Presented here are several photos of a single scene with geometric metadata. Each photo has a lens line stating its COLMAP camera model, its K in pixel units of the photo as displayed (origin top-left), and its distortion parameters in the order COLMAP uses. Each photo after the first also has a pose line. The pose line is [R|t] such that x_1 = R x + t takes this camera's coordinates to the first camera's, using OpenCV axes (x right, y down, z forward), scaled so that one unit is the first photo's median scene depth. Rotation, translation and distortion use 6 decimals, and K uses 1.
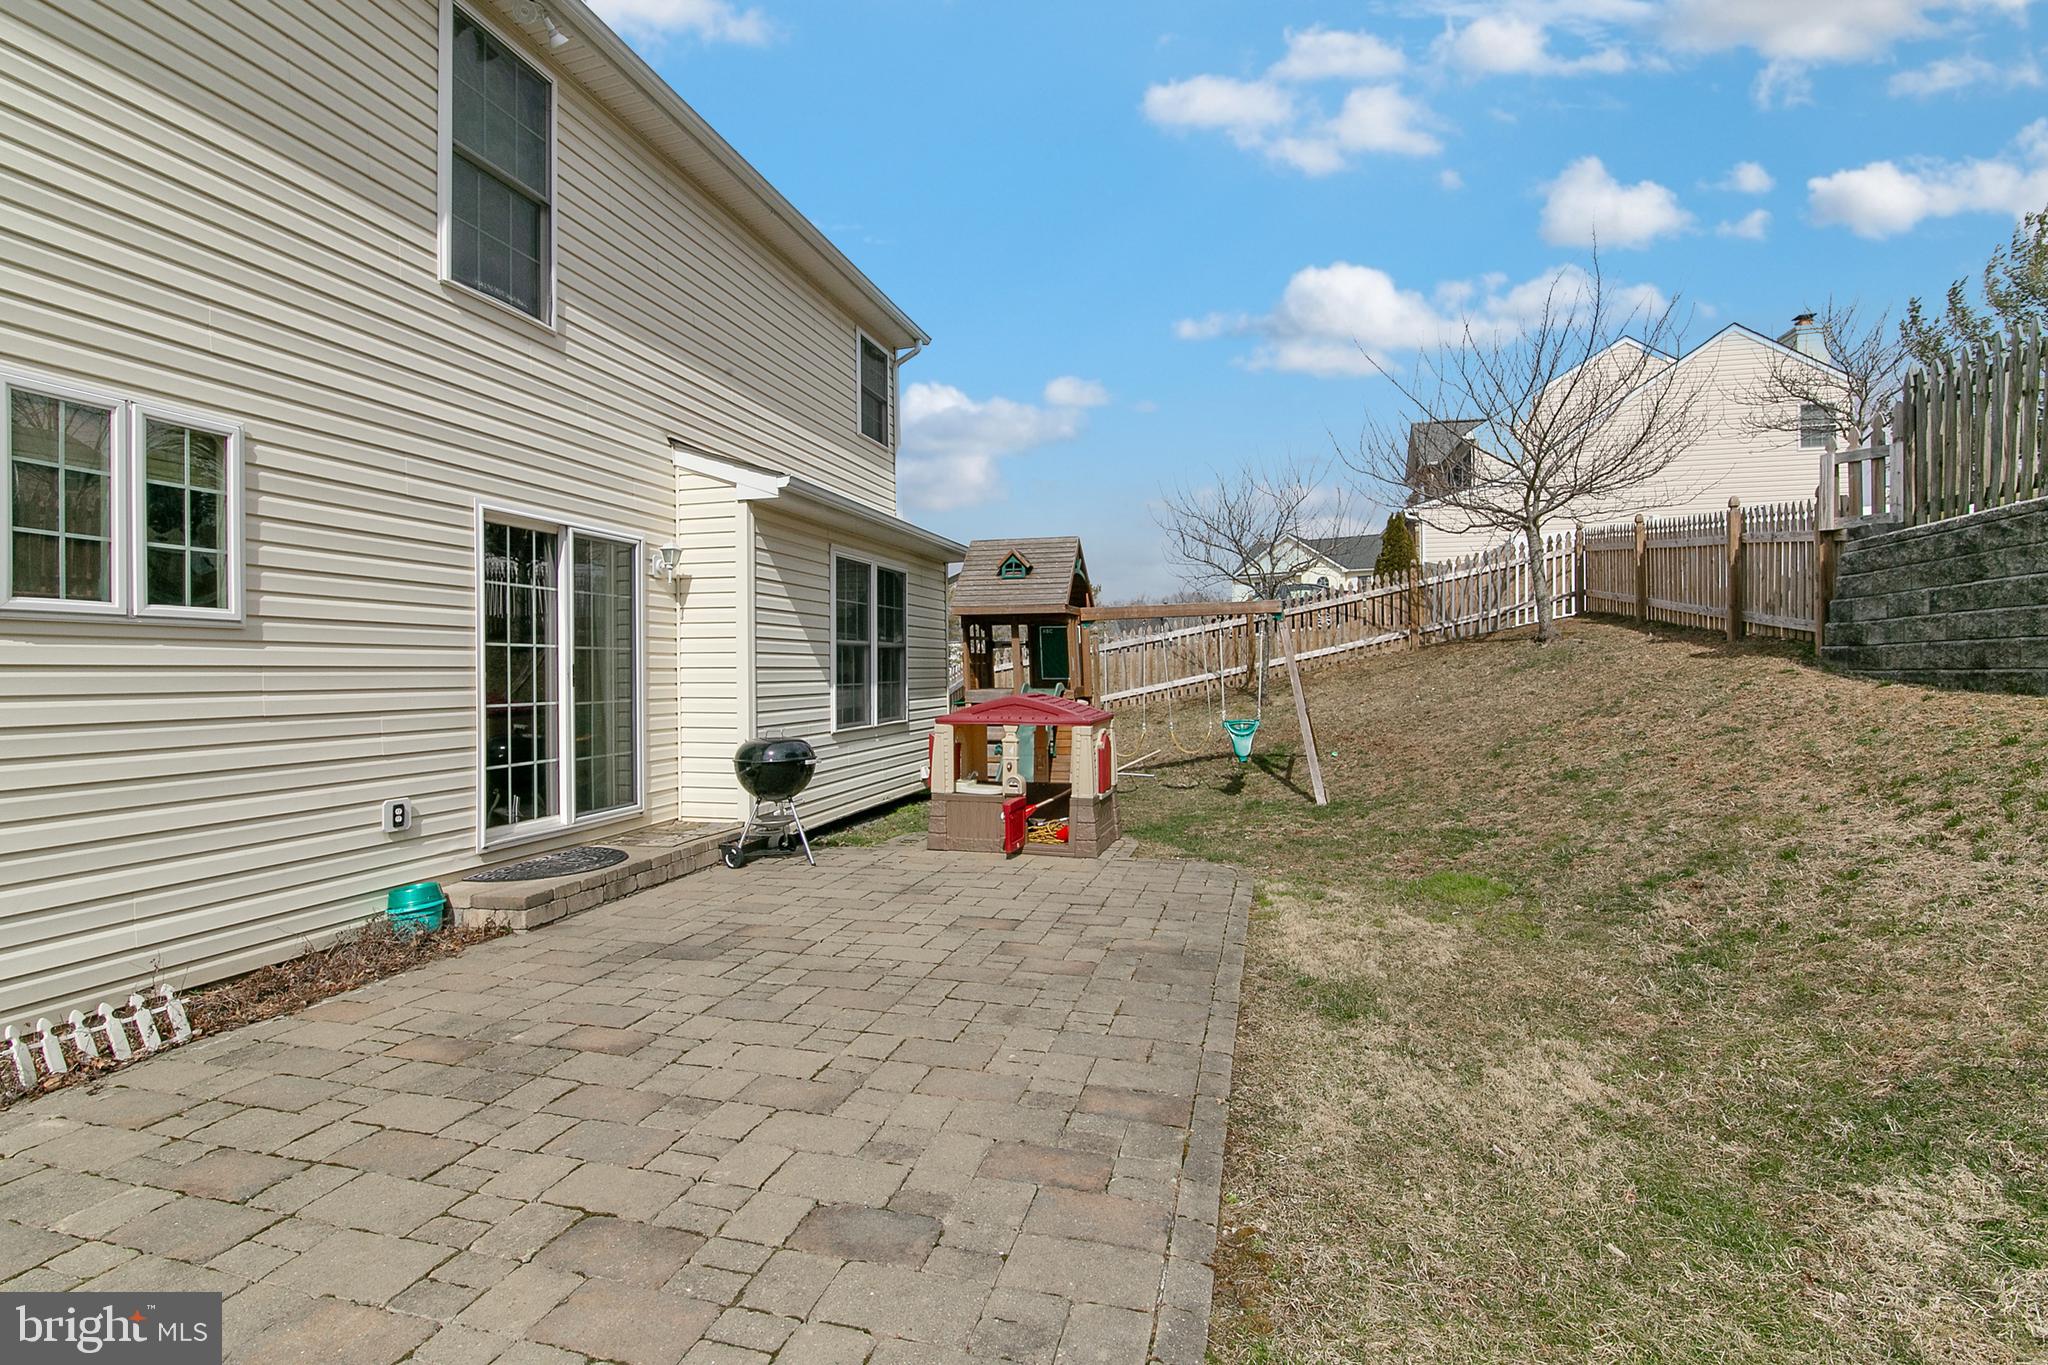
lens RADIAL K [[966.1, 0, 1035.8], [0, 966.1, 679.4], [0, 0, 1]] dist [-0.015156, 0.000176]
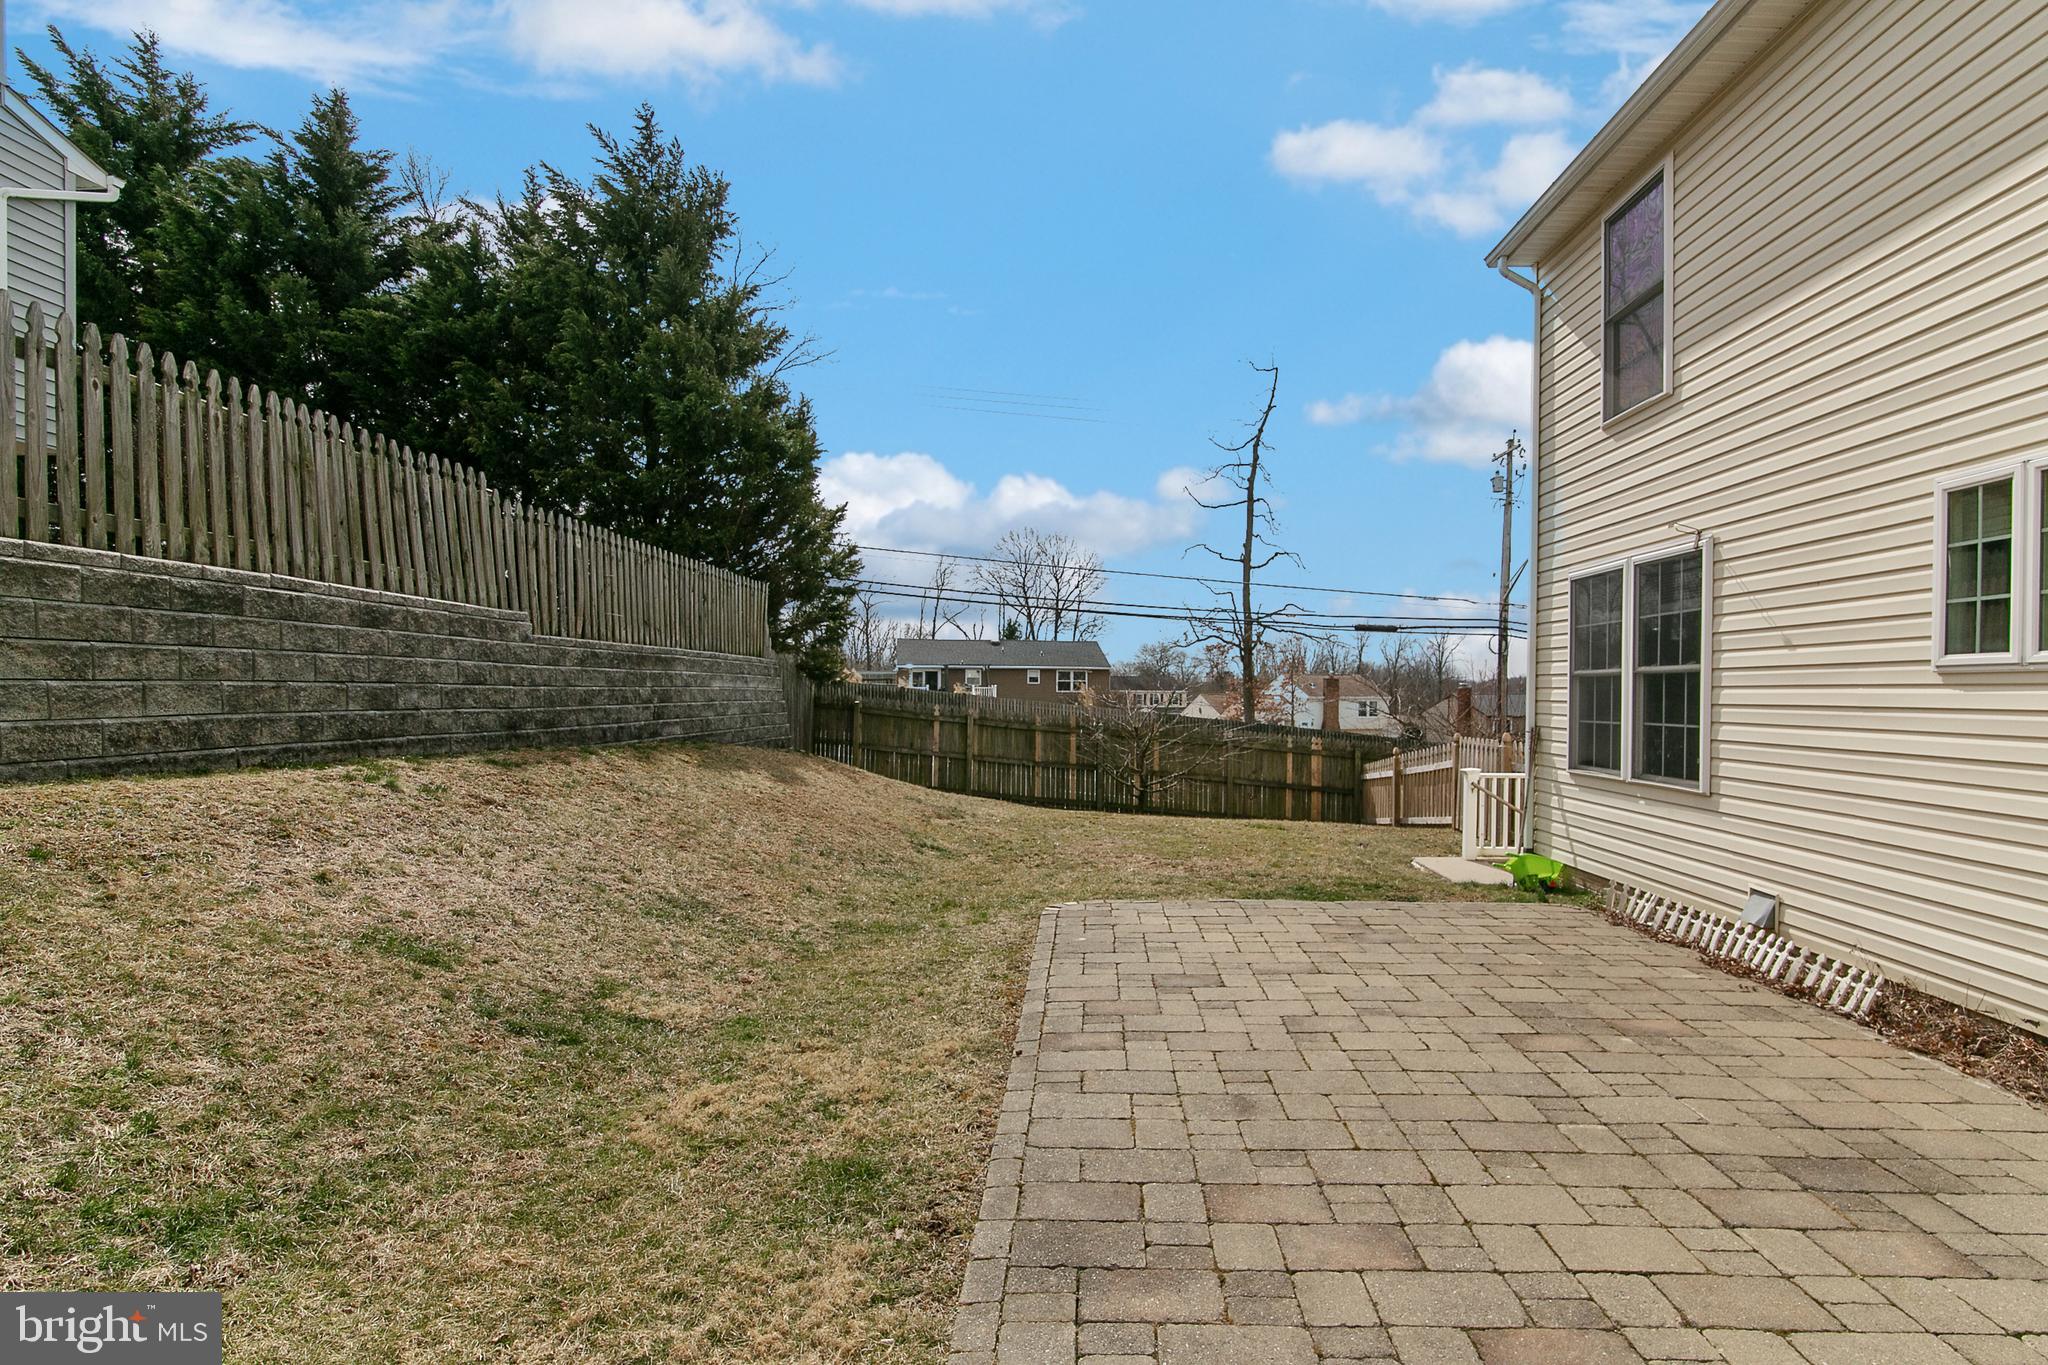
lens RADIAL K [[966.1, 0, 1035.8], [0, 966.1, 679.4], [0, 0, 1]] dist [-0.015156, 0.000176]
pose [[-0.982468, 0.002363, -0.186418, 0.142783], [0.002882, 0.999993, -0.002515, -0.021195], [0.186410, -0.003008, -0.982467, 0.793424]]
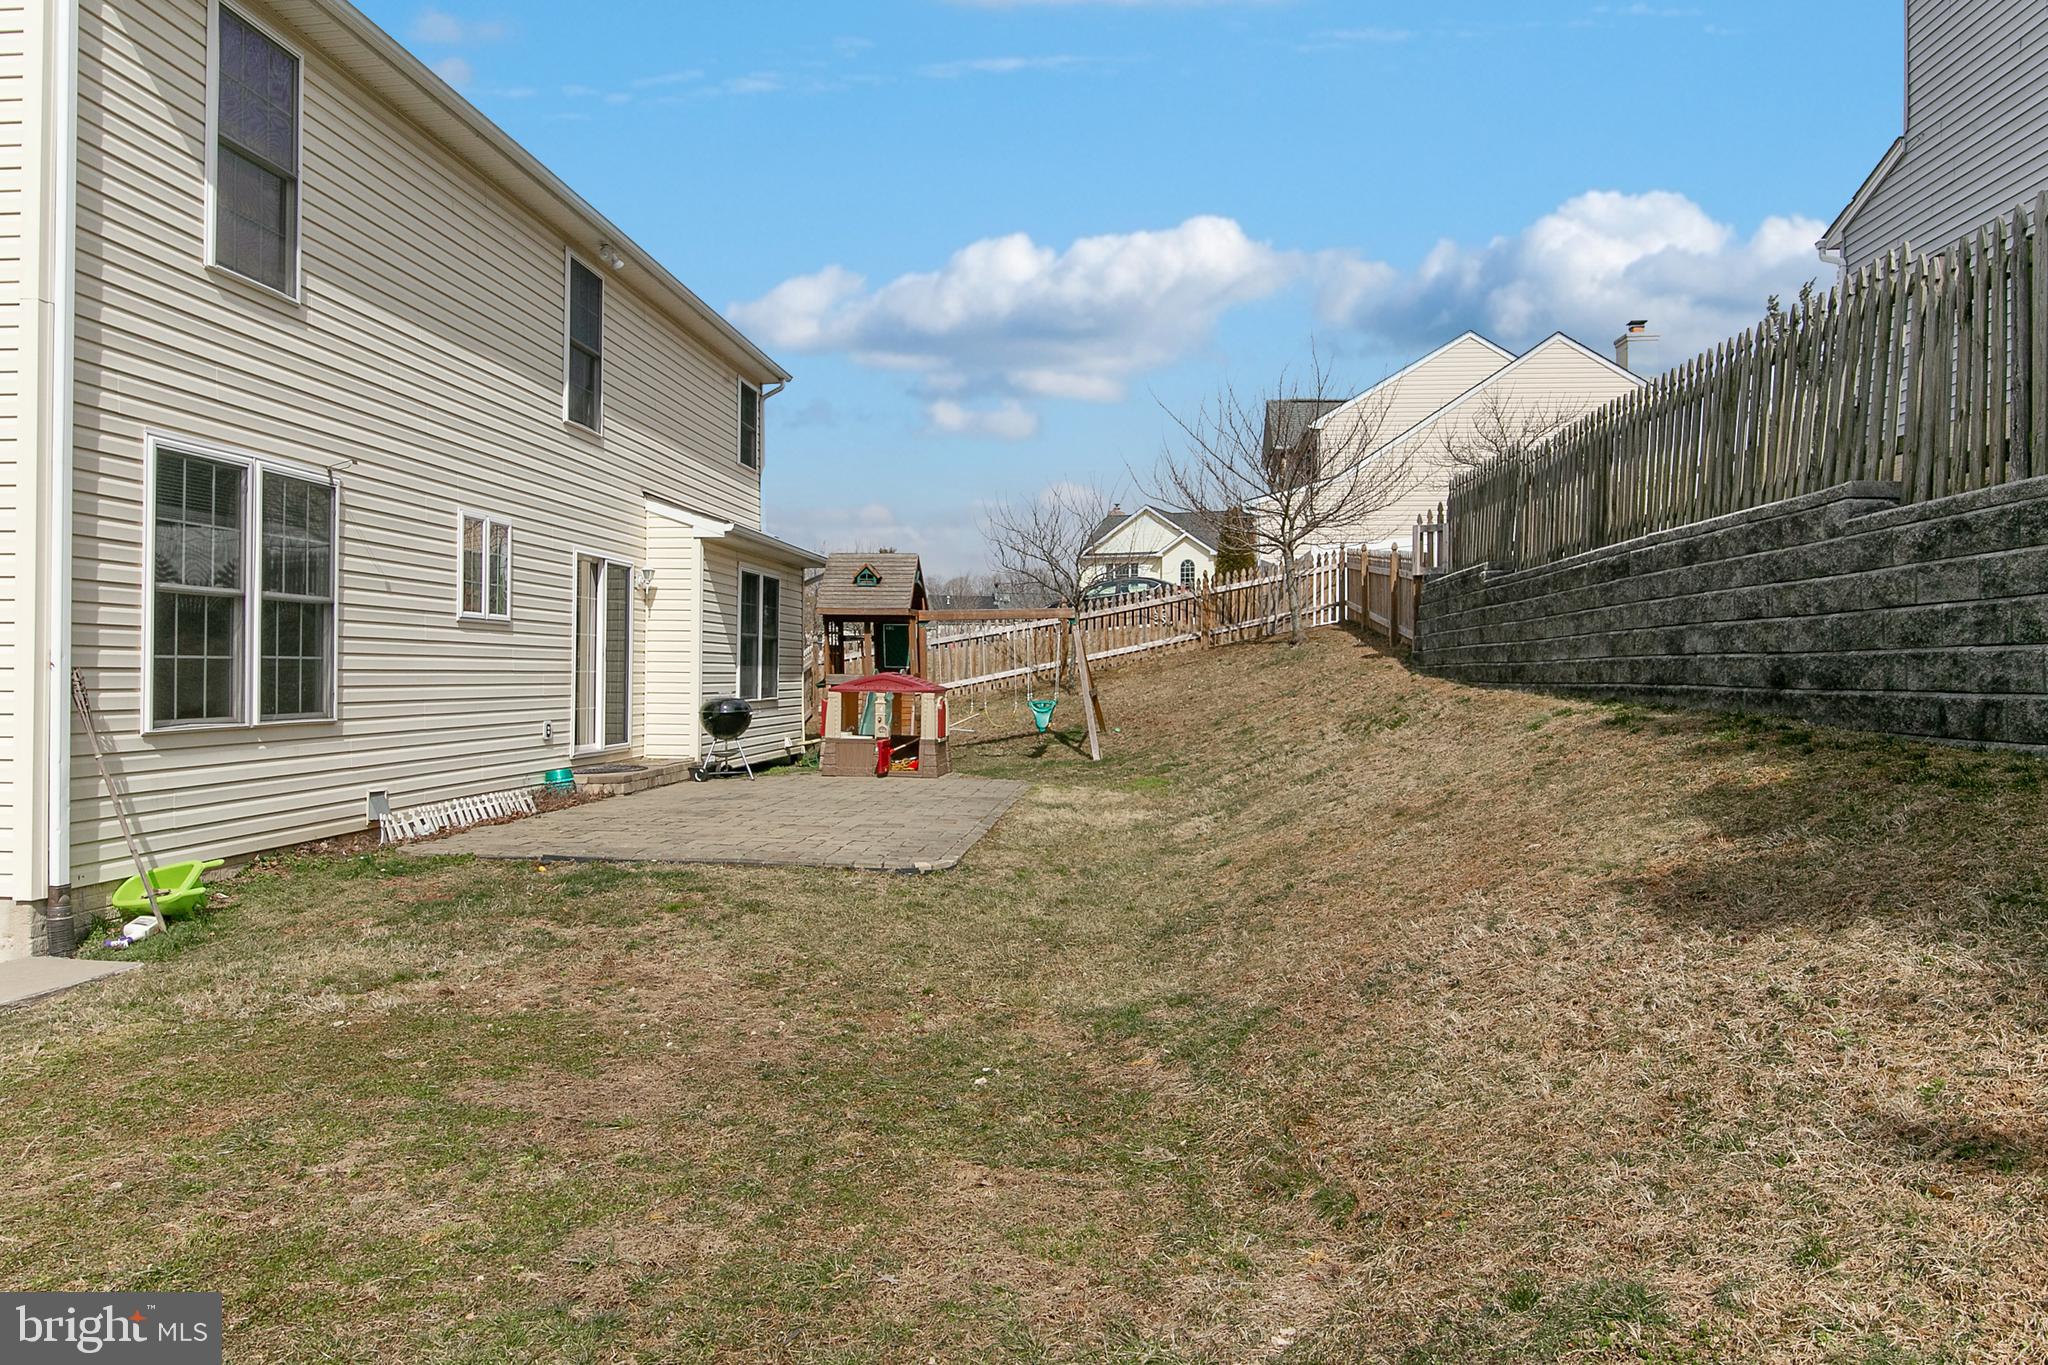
lens RADIAL K [[1370.2, 0, 1049.3], [0, 1370.2, 675.0], [0, 0, 1]] dist [-0.014333, 0.004455]
pose [[0.985195, 0.014994, 0.170782, -0.105846], [-0.013537, 0.999861, -0.009693, 0.029310], [-0.170903, 0.007237, 0.985261, -0.927703]]
